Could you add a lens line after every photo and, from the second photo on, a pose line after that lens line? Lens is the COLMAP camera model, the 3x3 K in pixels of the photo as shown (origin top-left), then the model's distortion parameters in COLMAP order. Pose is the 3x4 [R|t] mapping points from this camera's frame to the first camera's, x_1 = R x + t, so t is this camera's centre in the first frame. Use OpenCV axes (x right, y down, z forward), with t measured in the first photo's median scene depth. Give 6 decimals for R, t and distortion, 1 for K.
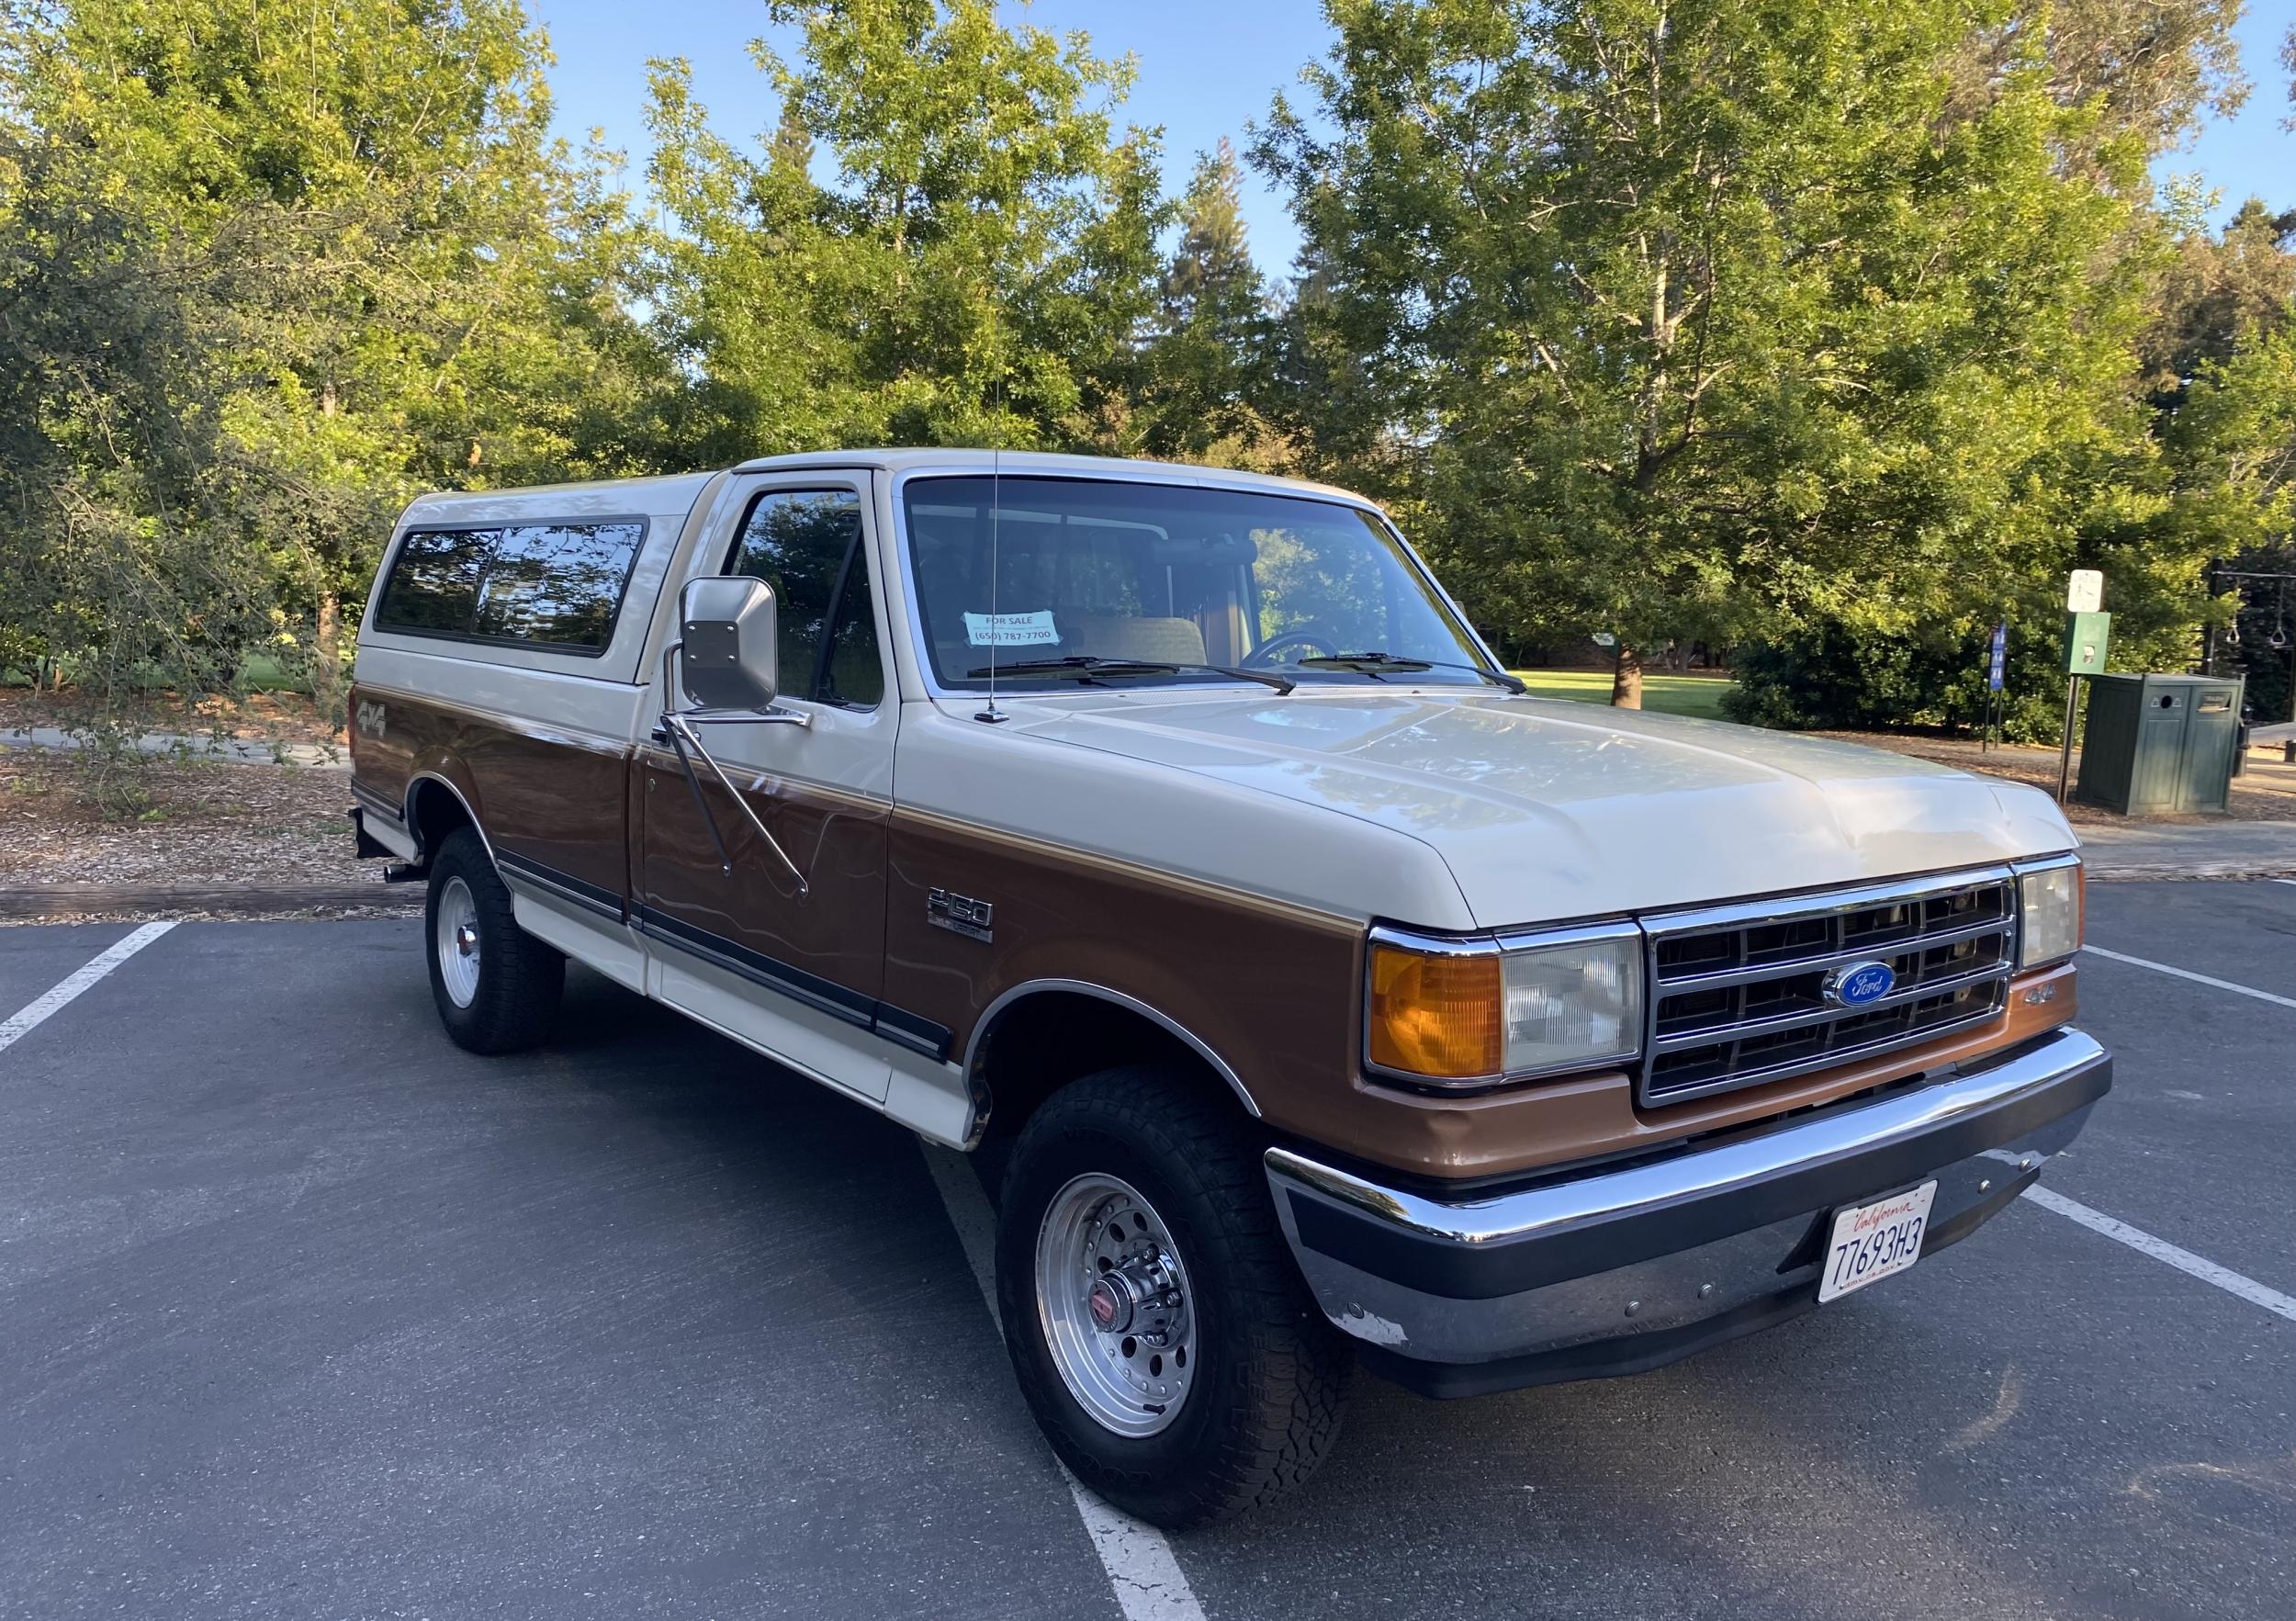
lens RADIAL K [[1765.0, 0, 1124.2], [0, 1765.0, 753.7], [0, 0, 1]] dist [0.007477, -0.000993]
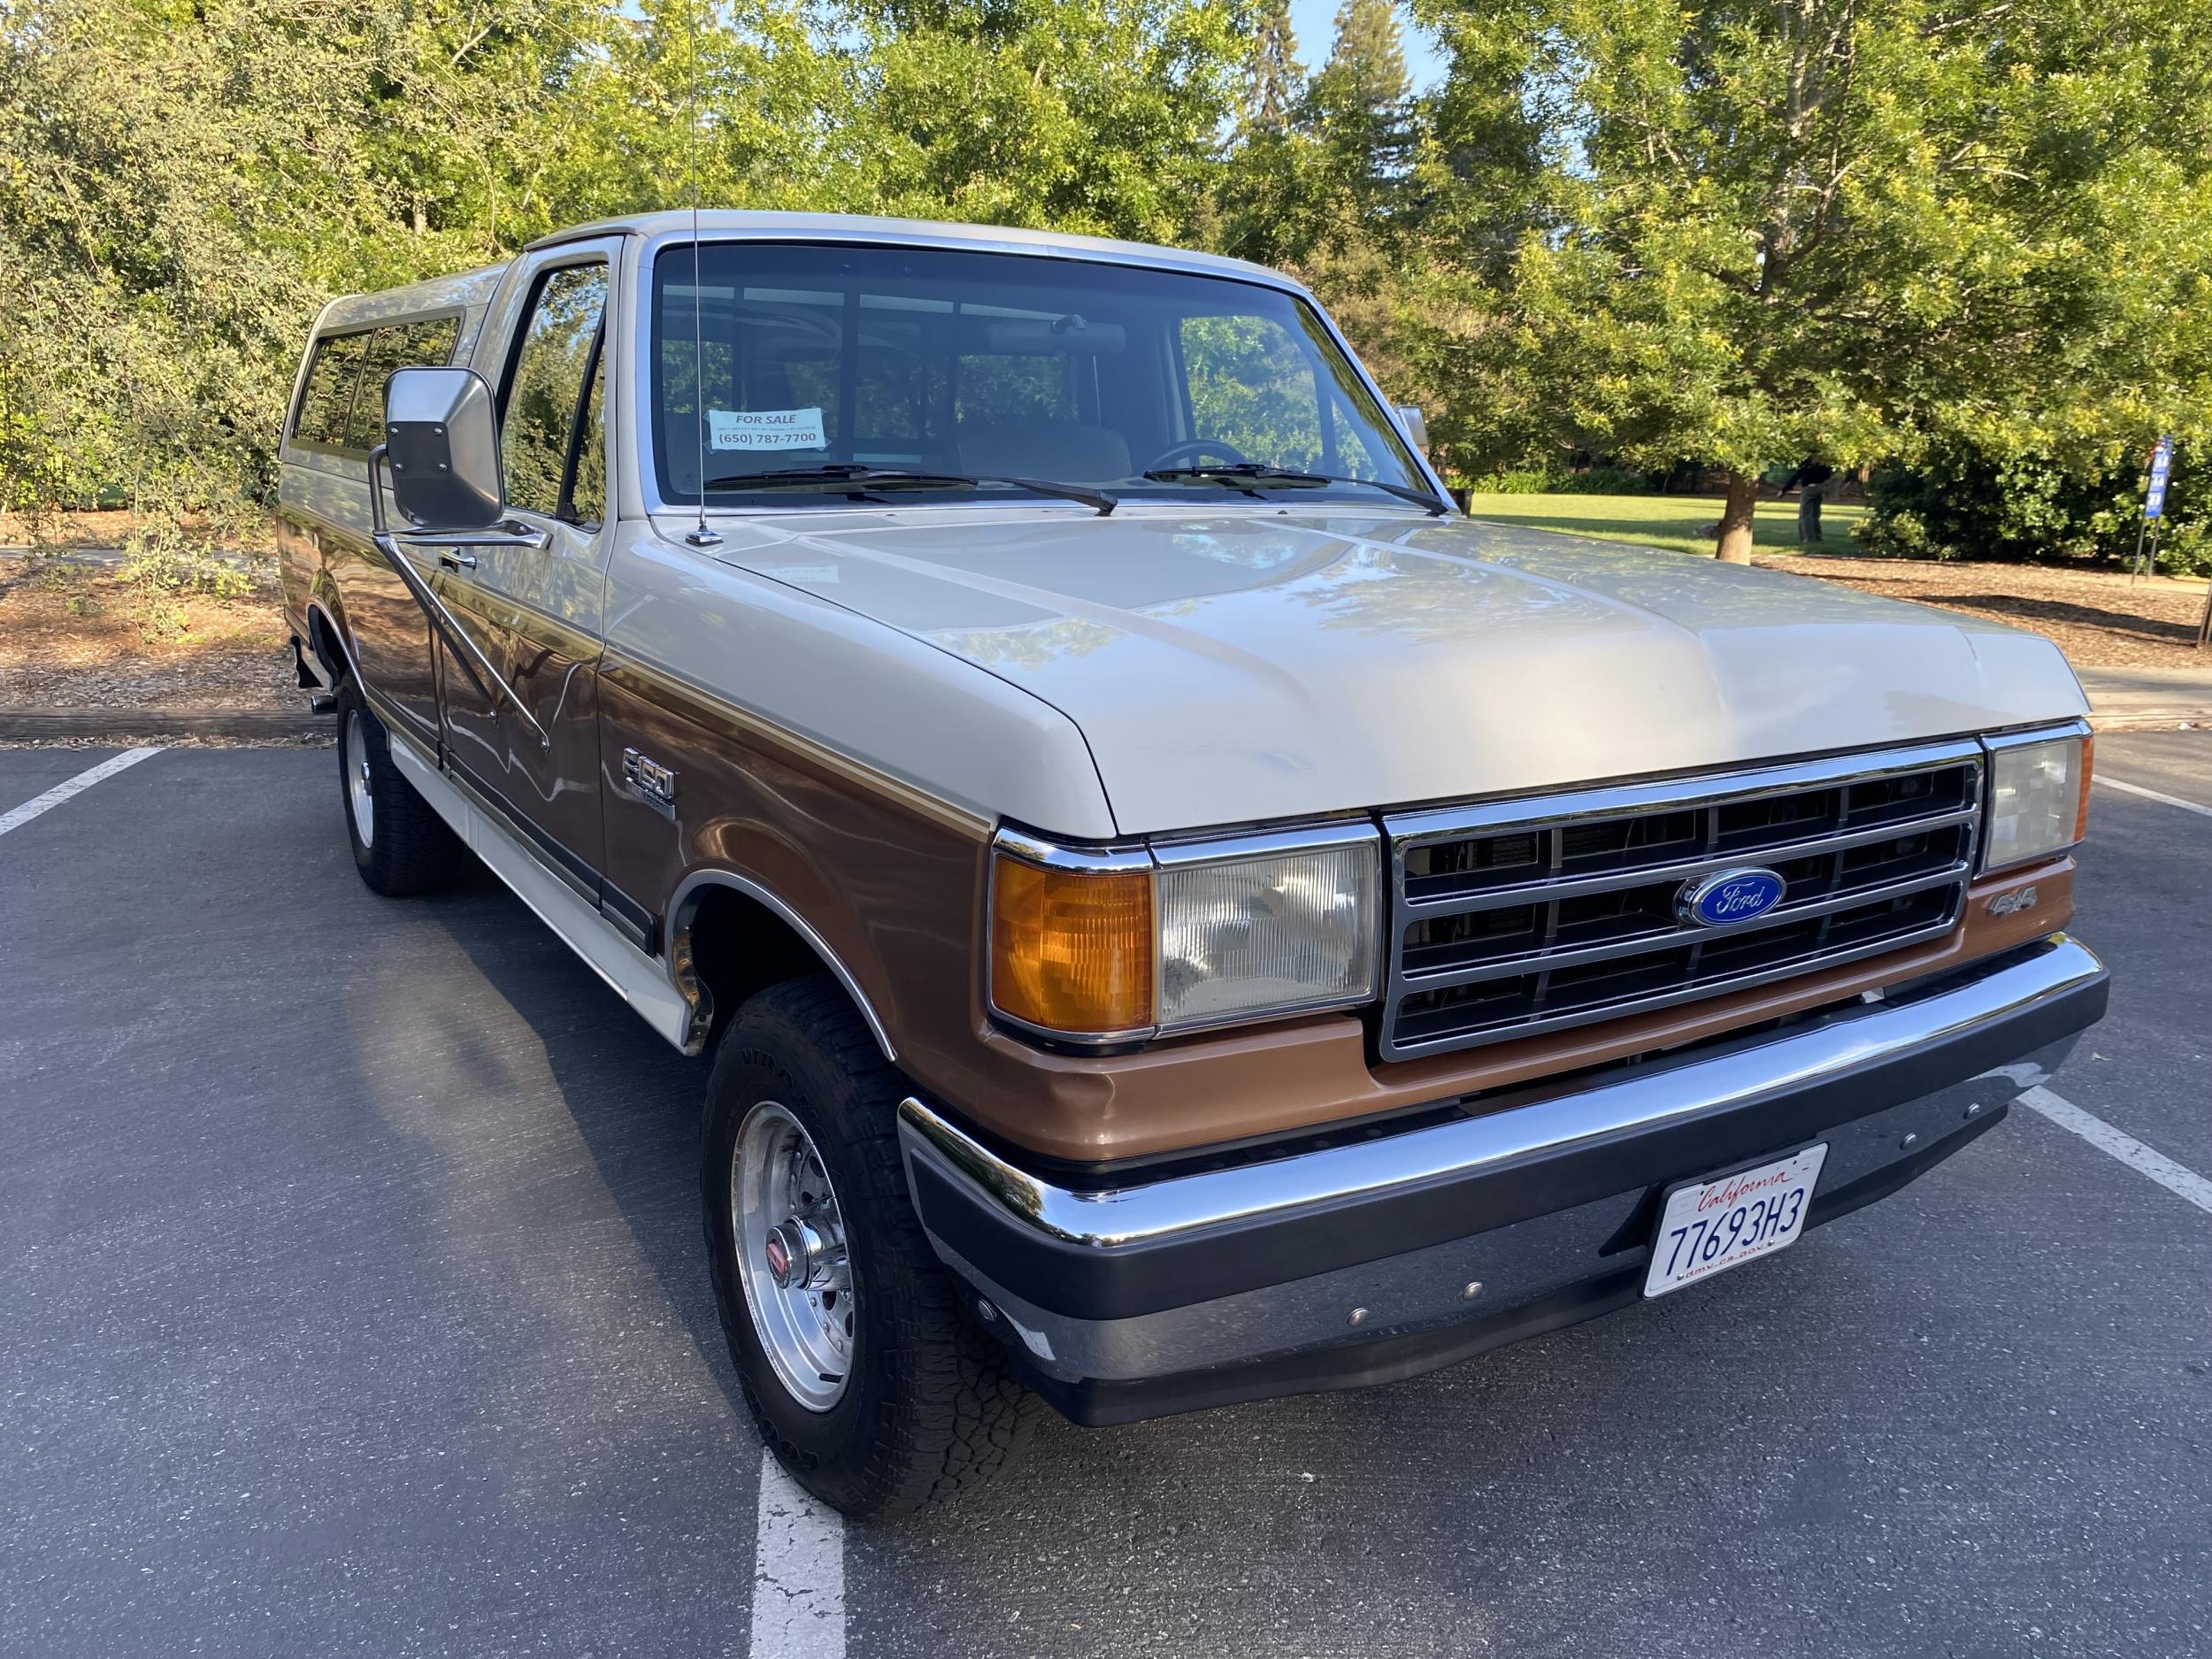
lens RADIAL K [[1699.7, 0, 1121.8], [0, 1699.7, 830.5], [0, 0, 1]] dist [0.007768, -0.001703]
pose [[0.995968, 0.018778, -0.087727, 0.164060], [-0.005816, 0.989307, 0.145733, -0.002932], [0.089525, -0.144635, 0.985427, 0.192901]]
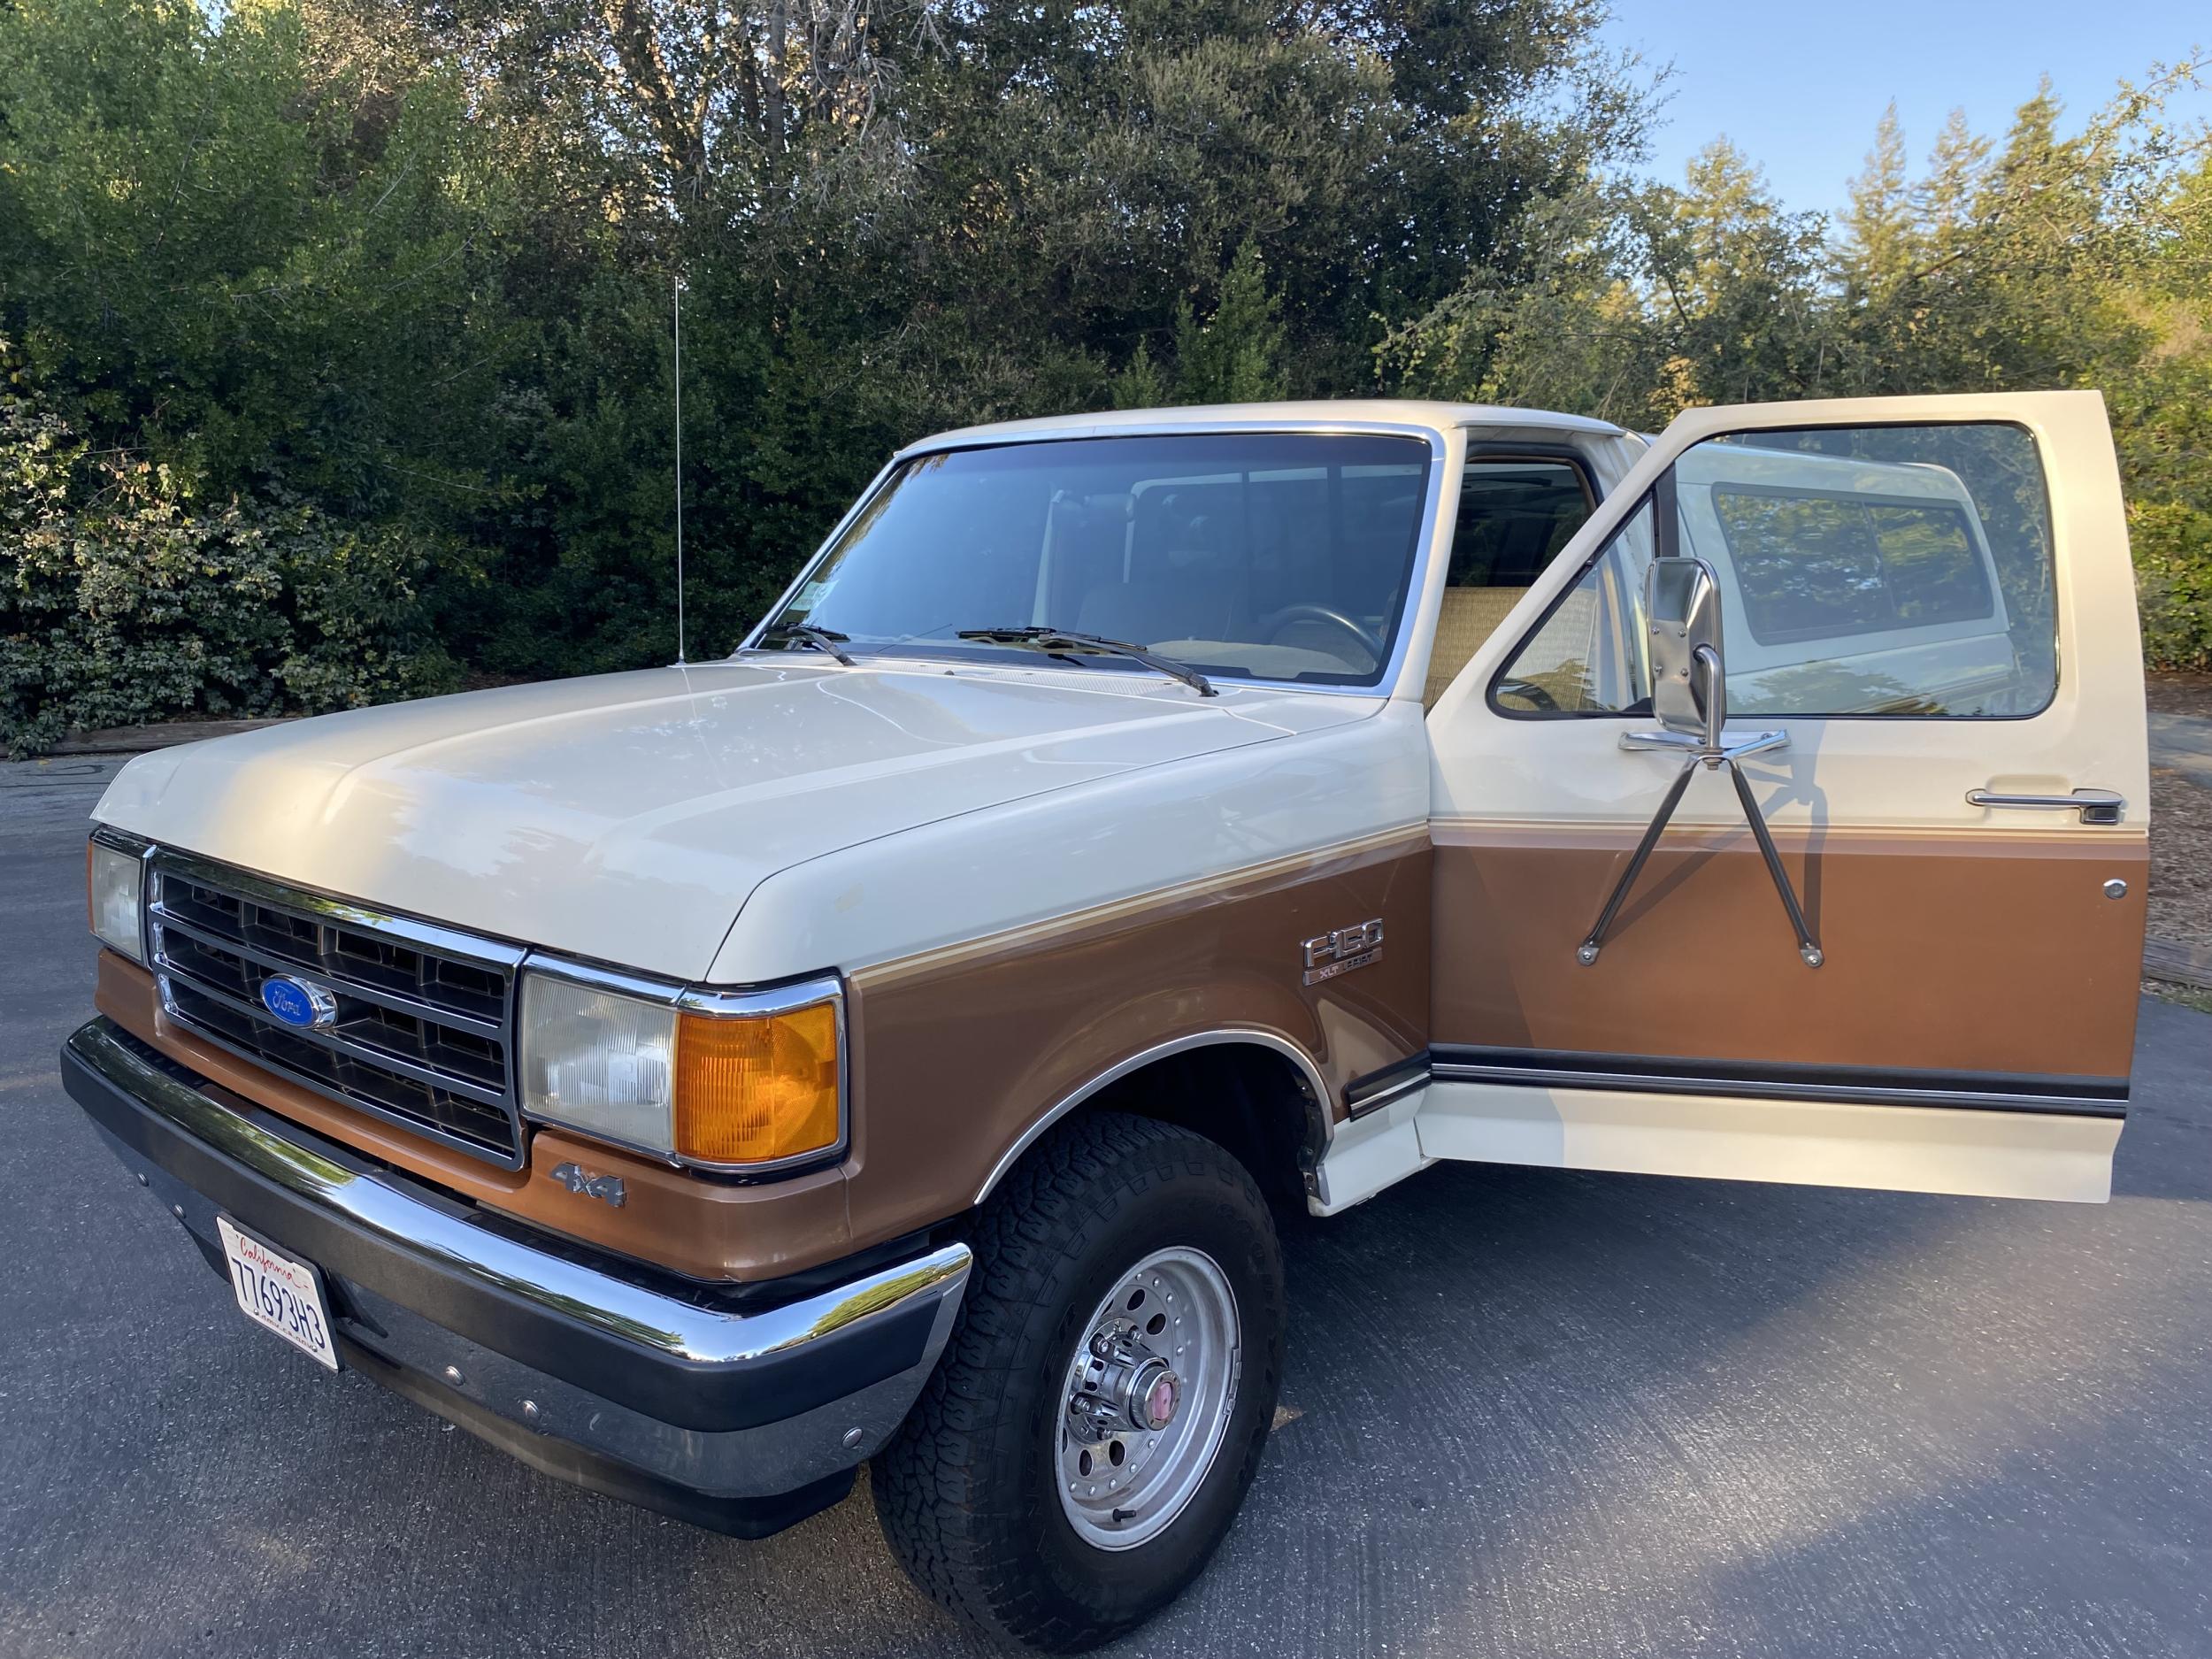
lens RADIAL K [[1699.7, 0, 1107.8], [0, 1699.7, 833.9], [0, 0, 1]] dist [0.007768, -0.001703]
pose [[0.196491, 0.129878, -0.971866, 0.973129], [-0.080253, 0.989993, 0.116075, -0.059125], [0.977216, 0.055188, 0.204948, 0.915201]]
